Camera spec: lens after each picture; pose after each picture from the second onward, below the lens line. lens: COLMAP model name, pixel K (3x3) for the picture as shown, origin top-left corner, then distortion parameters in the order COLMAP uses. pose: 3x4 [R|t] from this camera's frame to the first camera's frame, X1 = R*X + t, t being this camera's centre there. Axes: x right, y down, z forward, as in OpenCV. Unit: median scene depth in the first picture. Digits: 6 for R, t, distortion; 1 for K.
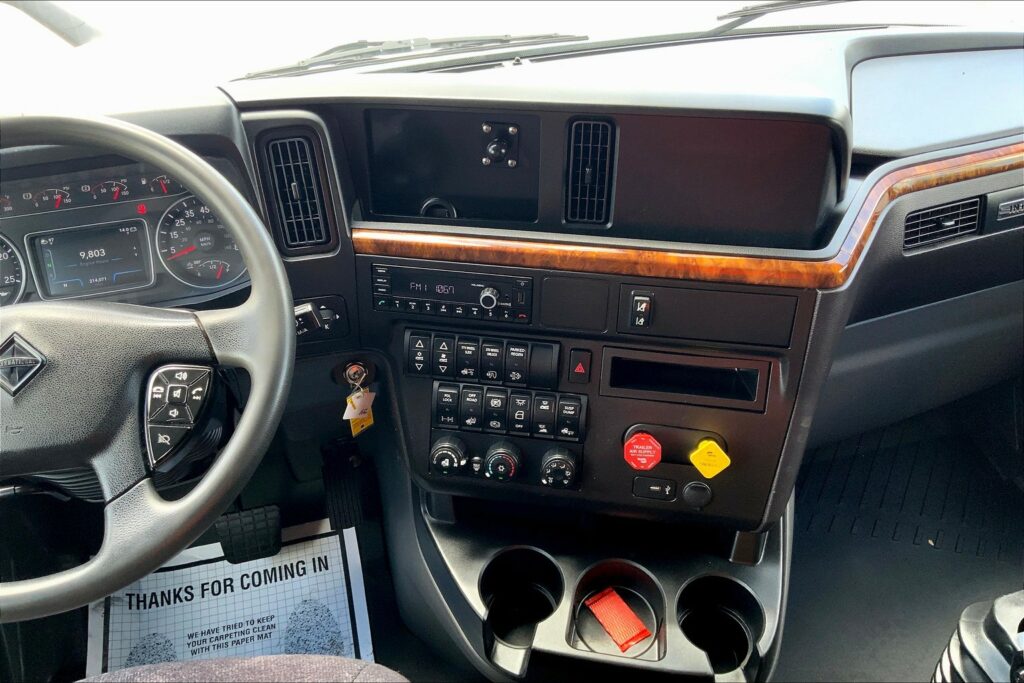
lens RADIAL K [[846.0, 0, 512.0], [0, 846.0, 341.5], [0, 0, 1]] dist [0.130256, -0.266974]
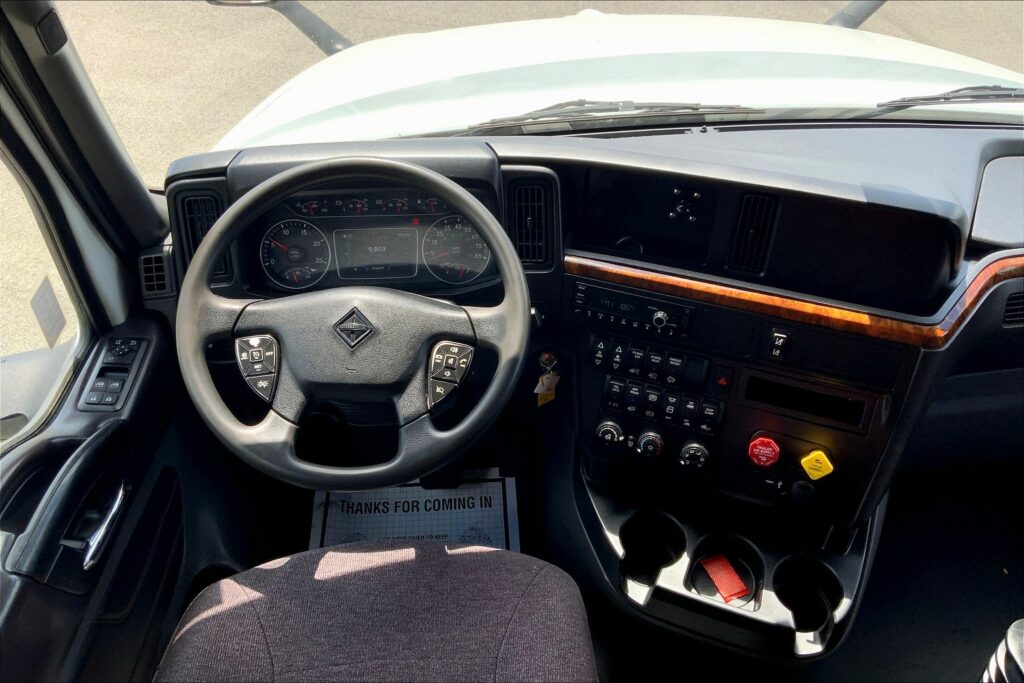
lens RADIAL K [[846.0, 0, 512.0], [0, 846.0, 341.5], [0, 0, 1]] dist [0.130256, -0.266974]
pose [[0.980874, 0.135928, -0.139318, -0.061932], [-0.133290, 0.990678, 0.028140, -0.021546], [0.141844, -0.009032, 0.989848, -0.331722]]
